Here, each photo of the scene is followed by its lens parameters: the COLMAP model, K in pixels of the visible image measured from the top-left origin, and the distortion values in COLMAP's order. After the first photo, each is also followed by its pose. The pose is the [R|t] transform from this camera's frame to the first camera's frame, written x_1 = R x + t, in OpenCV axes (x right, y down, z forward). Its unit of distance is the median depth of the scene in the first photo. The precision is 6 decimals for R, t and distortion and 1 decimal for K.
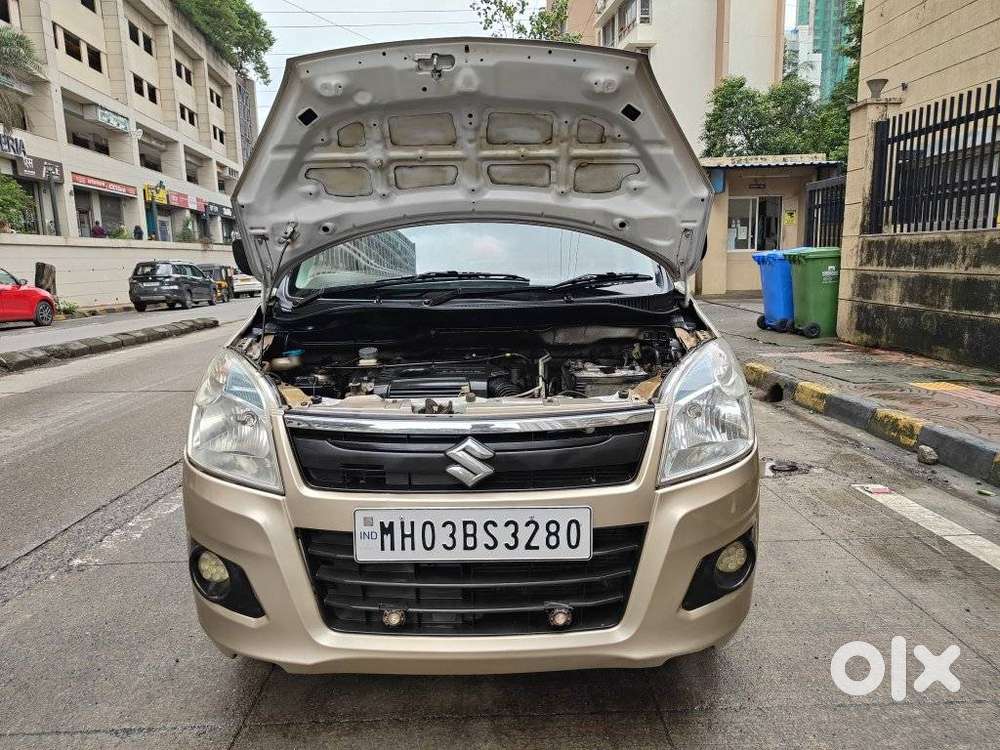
lens RADIAL K [[680.2, 0, 494.2], [0, 680.2, 376.9], [0, 0, 1]] dist [0.000668, 0.004591]
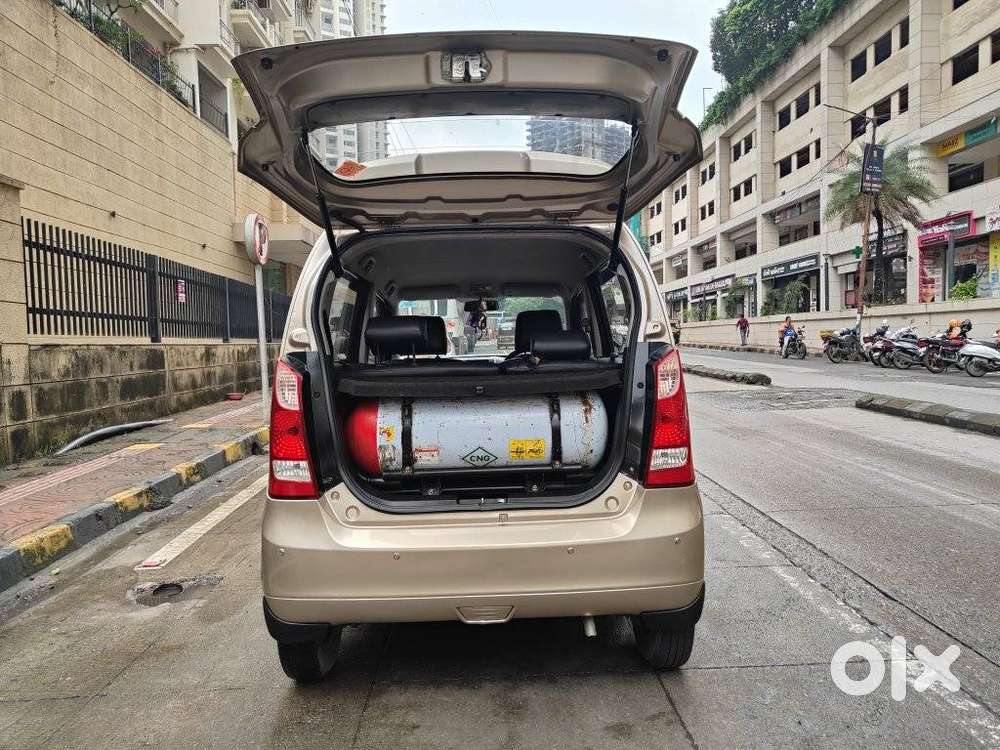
lens RADIAL K [[678.7, 0, 495.5], [0, 678.7, 376.9], [0, 0, 1]] dist [0.003234, 0.004570]
pose [[-0.998981, 0.044511, -0.007513, -0.021286], [0.041639, 0.972910, 0.227404, -0.284501], [0.017432, 0.226859, -0.973772, 1.533439]]
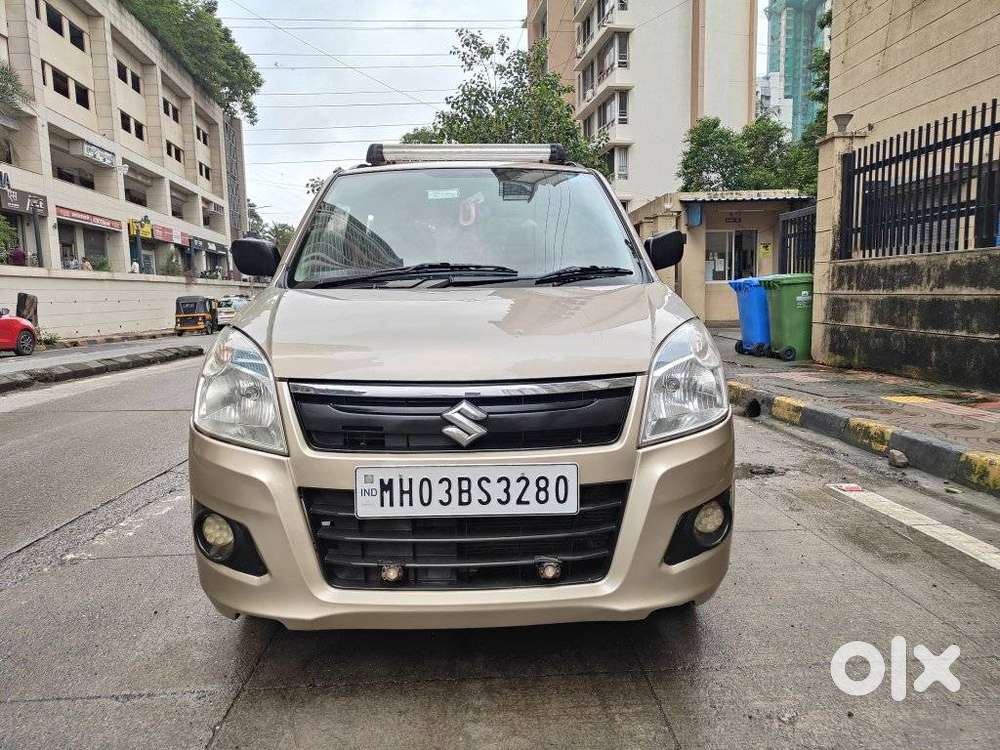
lens RADIAL K [[678.7, 0, 495.5], [0, 678.7, 376.9], [0, 0, 1]] dist [0.003234, 0.004570]
pose [[0.999644, -0.000626, 0.026675, -0.005180], [0.002037, 0.998598, -0.052896, 0.036809], [-0.026605, 0.052932, 0.998244, -0.023351]]
